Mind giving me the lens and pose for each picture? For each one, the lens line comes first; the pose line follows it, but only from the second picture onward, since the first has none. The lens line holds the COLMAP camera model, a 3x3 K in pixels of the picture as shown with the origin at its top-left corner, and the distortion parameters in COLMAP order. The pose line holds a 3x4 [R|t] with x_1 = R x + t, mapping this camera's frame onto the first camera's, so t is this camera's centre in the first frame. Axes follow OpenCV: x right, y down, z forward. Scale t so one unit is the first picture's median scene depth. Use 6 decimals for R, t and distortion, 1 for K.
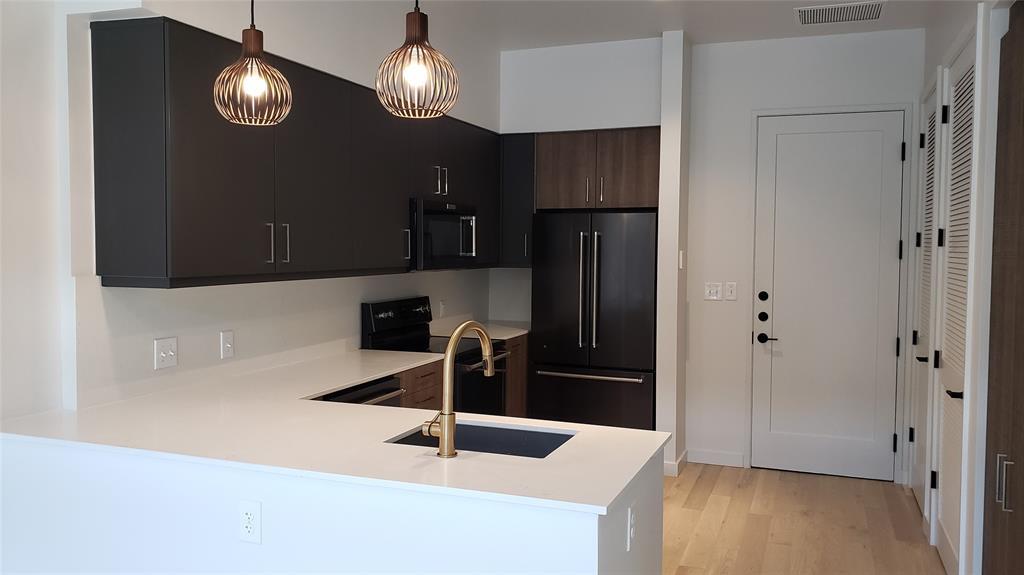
lens RADIAL K [[767.6, 0, 512.0], [0, 767.6, 287.5], [0, 0, 1]] dist [0.042421, -0.125216]
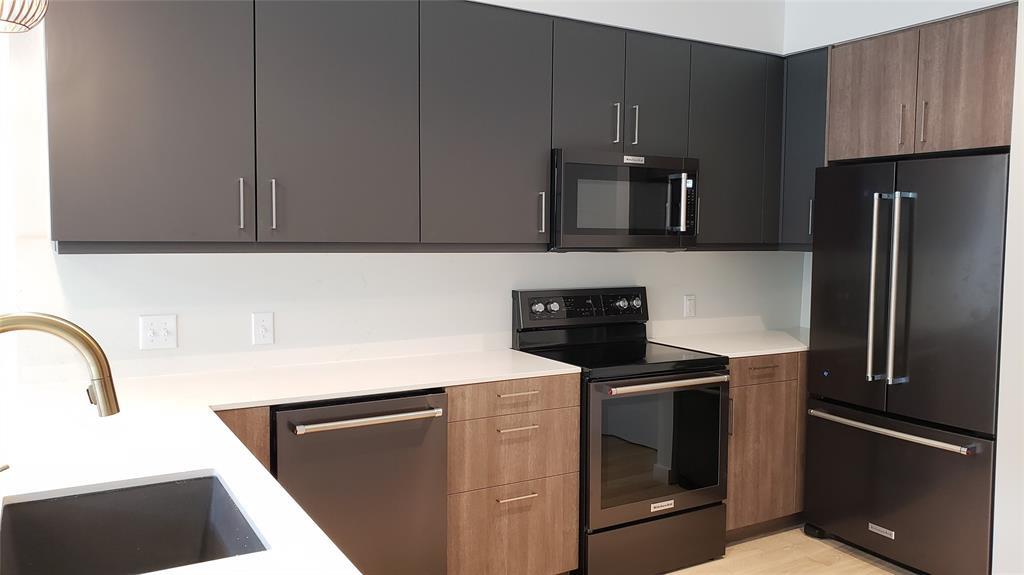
lens RADIAL K [[767.6, 0, 512.0], [0, 767.6, 287.5], [0, 0, 1]] dist [0.042421, -0.125216]
pose [[0.781940, 0.041947, -0.621941, 0.254815], [-0.036520, 0.999102, 0.021471, 0.000502], [0.622283, 0.005924, 0.782770, 0.349710]]
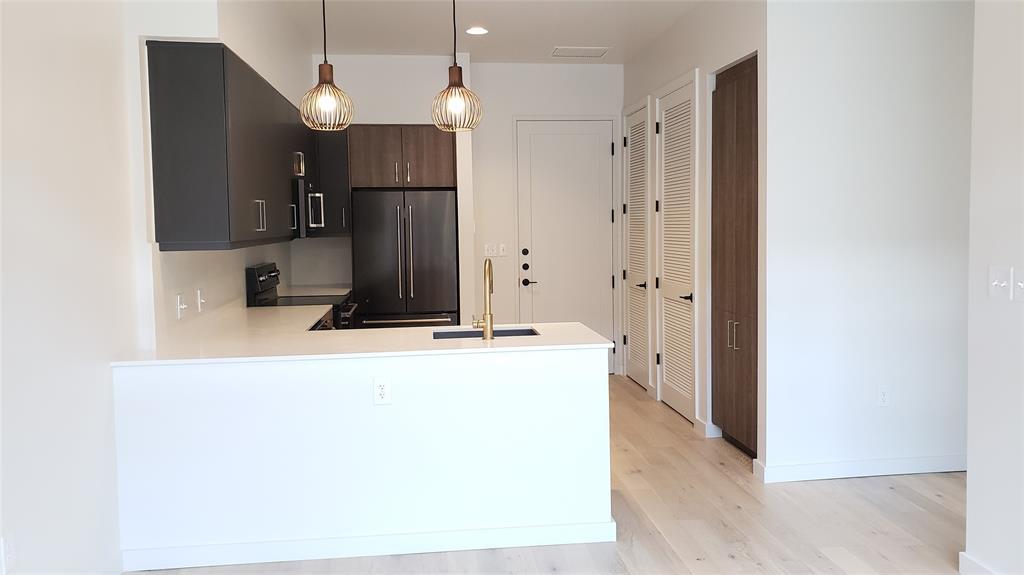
lens RADIAL K [[767.6, 0, 512.0], [0, 767.6, 287.5], [0, 0, 1]] dist [0.042421, -0.125216]
pose [[0.885214, -0.060355, 0.461251, -0.340996], [0.047307, 0.998087, 0.039812, 0.019653], [-0.462772, -0.013422, 0.886376, -0.210387]]
